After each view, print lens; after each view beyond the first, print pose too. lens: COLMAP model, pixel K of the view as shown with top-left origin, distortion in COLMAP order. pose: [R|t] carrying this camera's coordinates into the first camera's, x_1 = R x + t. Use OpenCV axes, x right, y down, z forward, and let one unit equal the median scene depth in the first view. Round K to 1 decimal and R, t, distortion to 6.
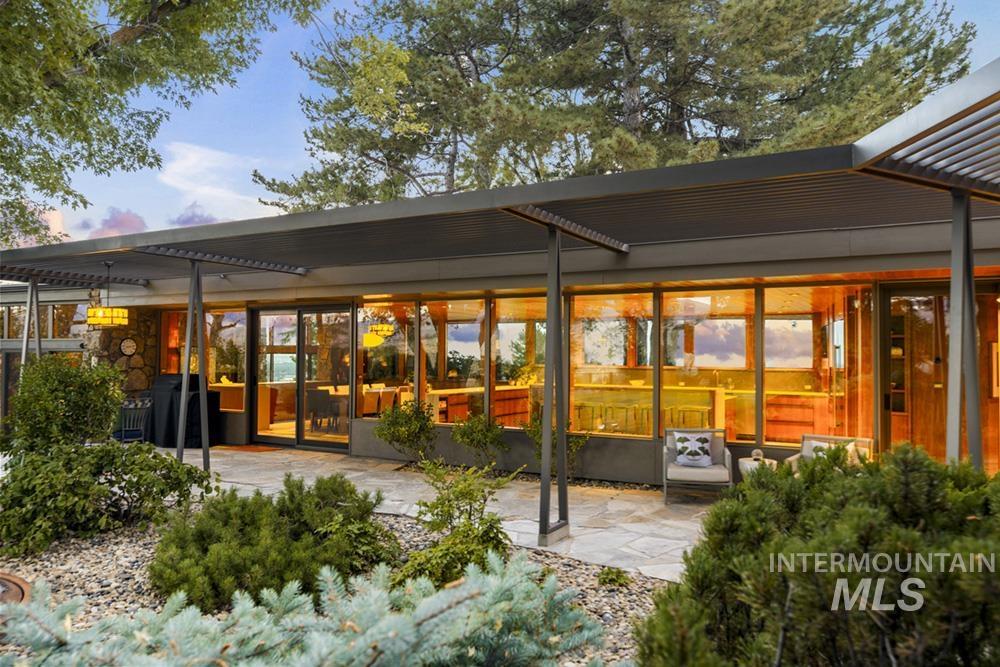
lens RADIAL K [[738.2, 0, 500.9], [0, 738.2, 336.3], [0, 0, 1]] dist [-0.004905, -0.000351]
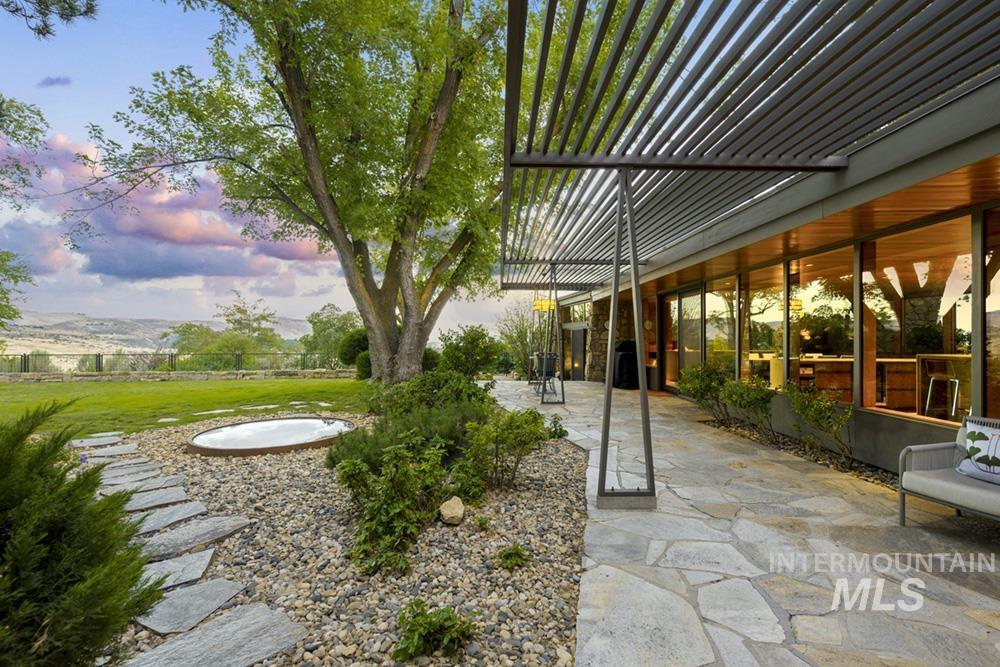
lens RADIAL K [[443.4, 0, 497.1], [0, 443.4, 335.1], [0, 0, 1]] dist [0.003628, 0.000299]
pose [[0.498338, -0.007927, -0.866947, 0.375859], [0.023447, 0.999716, 0.004336, 0.043596], [0.866666, -0.022489, 0.498382, 0.465117]]
